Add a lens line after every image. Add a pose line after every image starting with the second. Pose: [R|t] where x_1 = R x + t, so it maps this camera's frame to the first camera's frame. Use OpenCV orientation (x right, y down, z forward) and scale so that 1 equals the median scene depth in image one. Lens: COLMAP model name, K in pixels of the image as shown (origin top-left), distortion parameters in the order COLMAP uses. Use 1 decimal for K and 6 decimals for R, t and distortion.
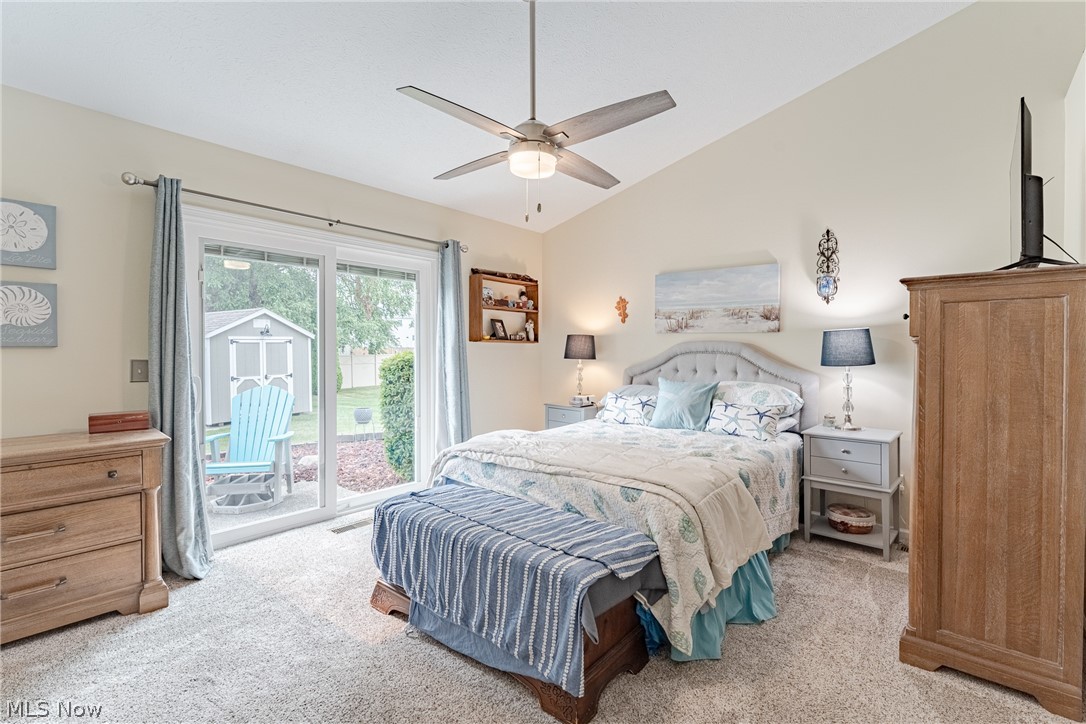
lens RADIAL K [[501.6, 0, 545.2], [0, 501.6, 355.4], [0, 0, 1]] dist [0.002457, -0.000457]
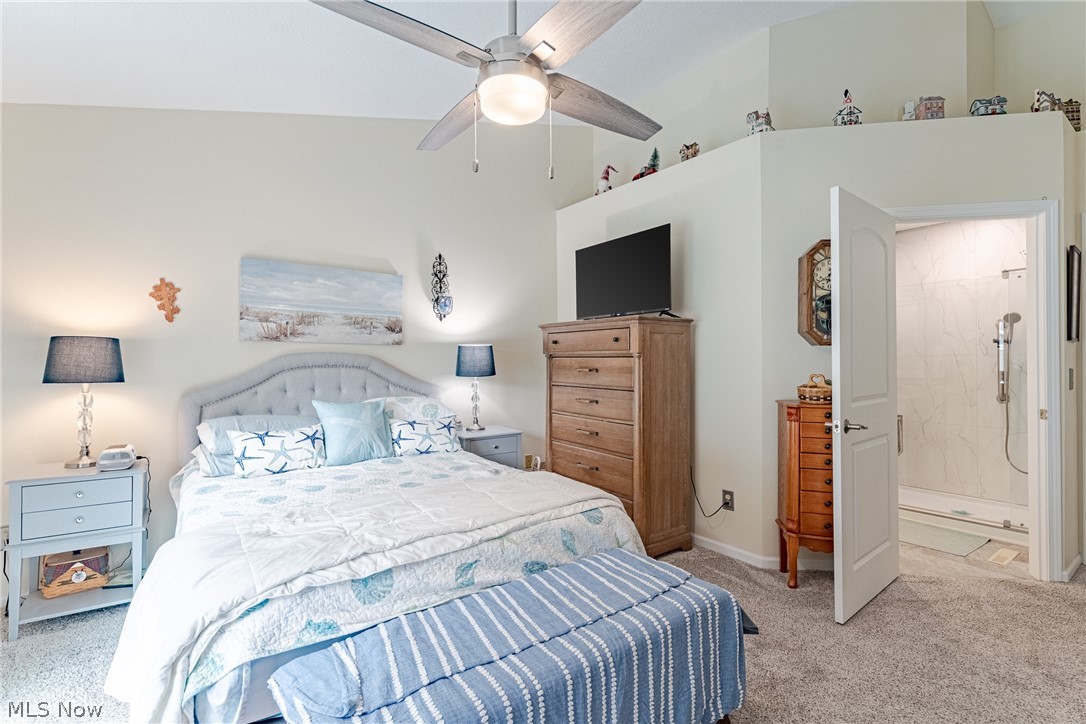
lens RADIAL K [[501.6, 0, 545.2], [0, 501.6, 358.6], [0, 0, 1]] dist [0.002457, -0.000457]
pose [[0.206626, 0.002961, 0.978415, -0.438249], [0.016564, 0.999842, -0.006524, -0.008083], [-0.978280, 0.017555, 0.206545, 0.507534]]
